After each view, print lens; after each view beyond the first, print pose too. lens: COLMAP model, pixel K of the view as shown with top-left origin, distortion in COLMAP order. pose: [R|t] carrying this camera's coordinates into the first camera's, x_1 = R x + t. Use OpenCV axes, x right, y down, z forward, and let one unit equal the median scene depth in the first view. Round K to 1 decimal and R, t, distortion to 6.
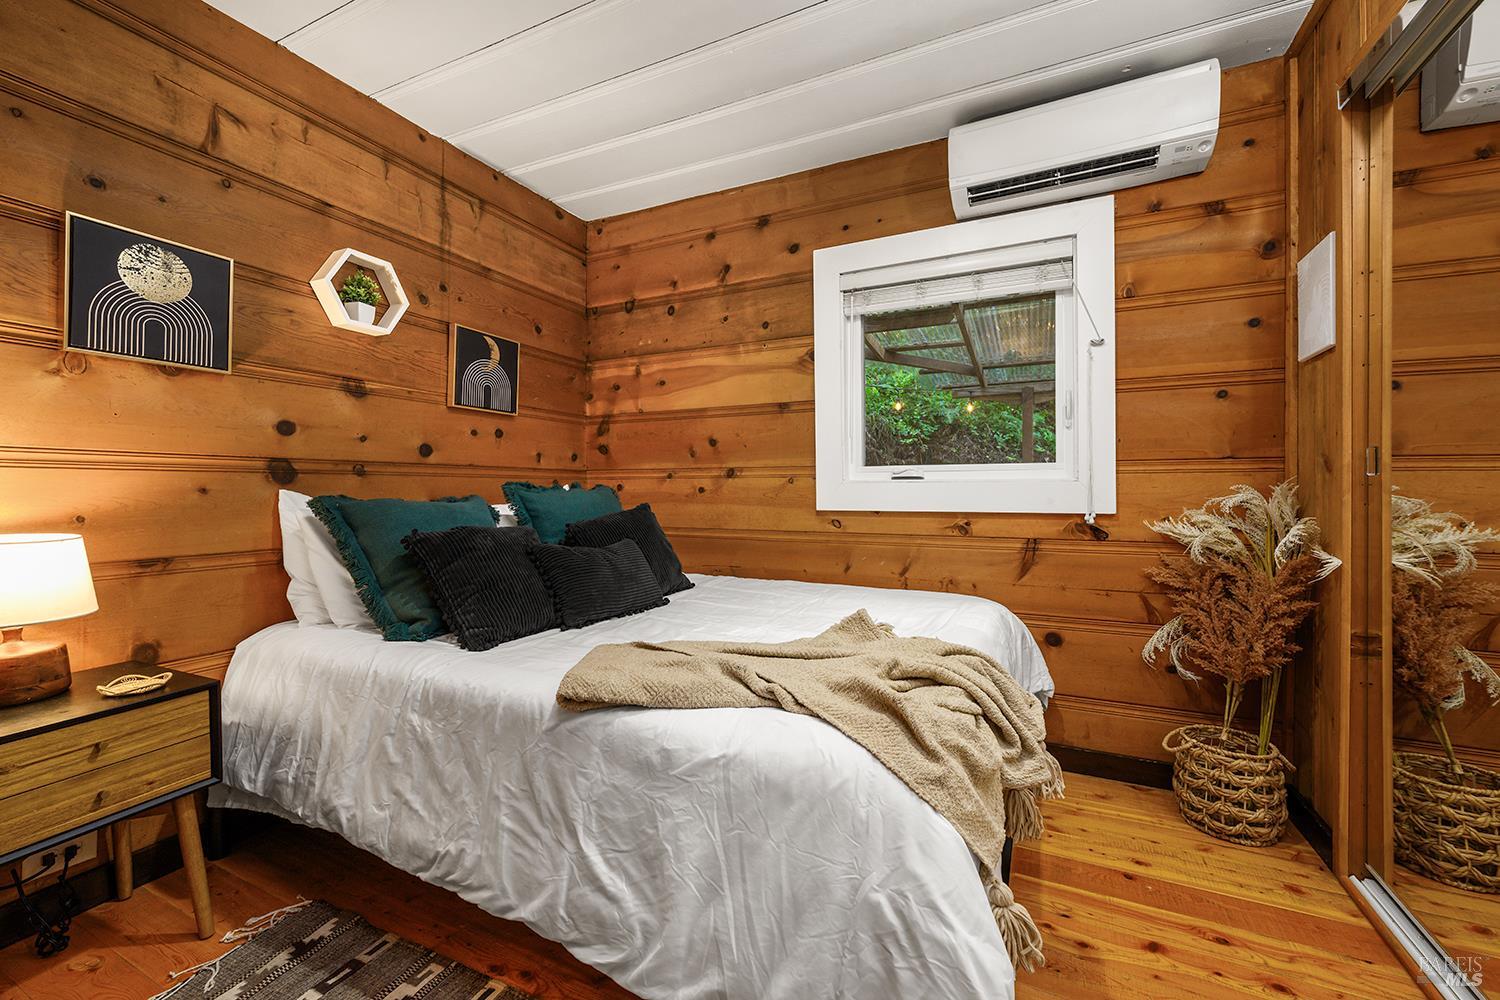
lens RADIAL K [[601.0, 0, 752.5], [0, 601.0, 488.1], [0, 0, 1]] dist [-0.001156, -0.000213]
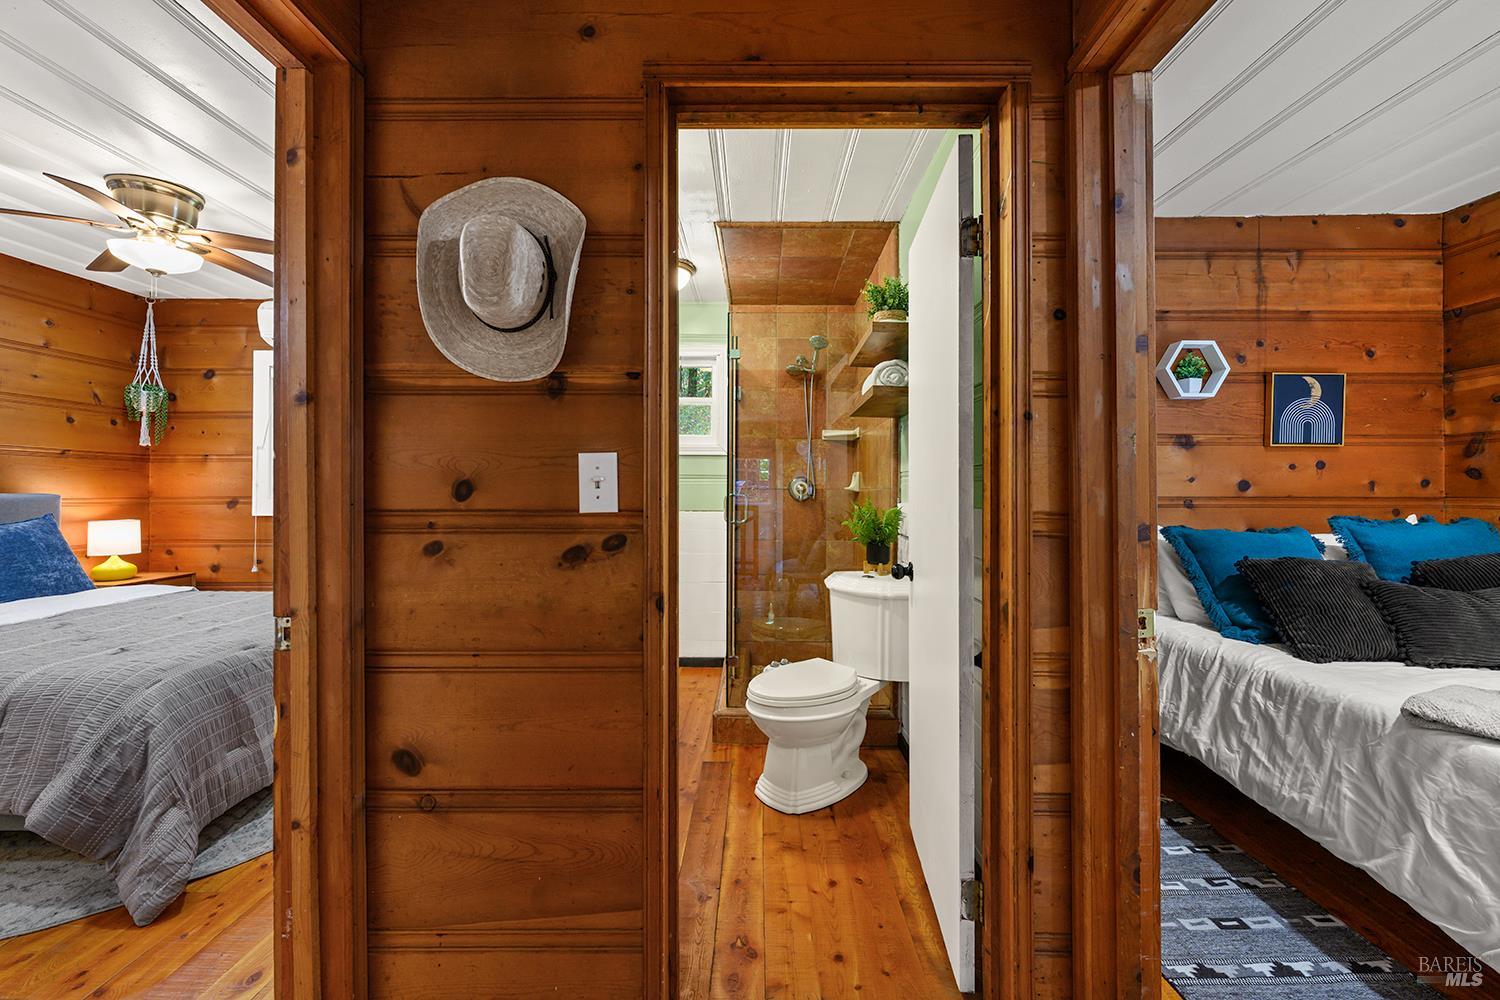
lens RADIAL K [[601.0, 0, 755.6], [0, 601.0, 486.1], [0, 0, 1]] dist [-0.001156, -0.000213]
pose [[0.423745, -0.006151, -0.905761, 0.149382], [0.000830, 0.999979, -0.006402, -0.070106], [0.905781, 0.001961, 0.423741, -0.467137]]
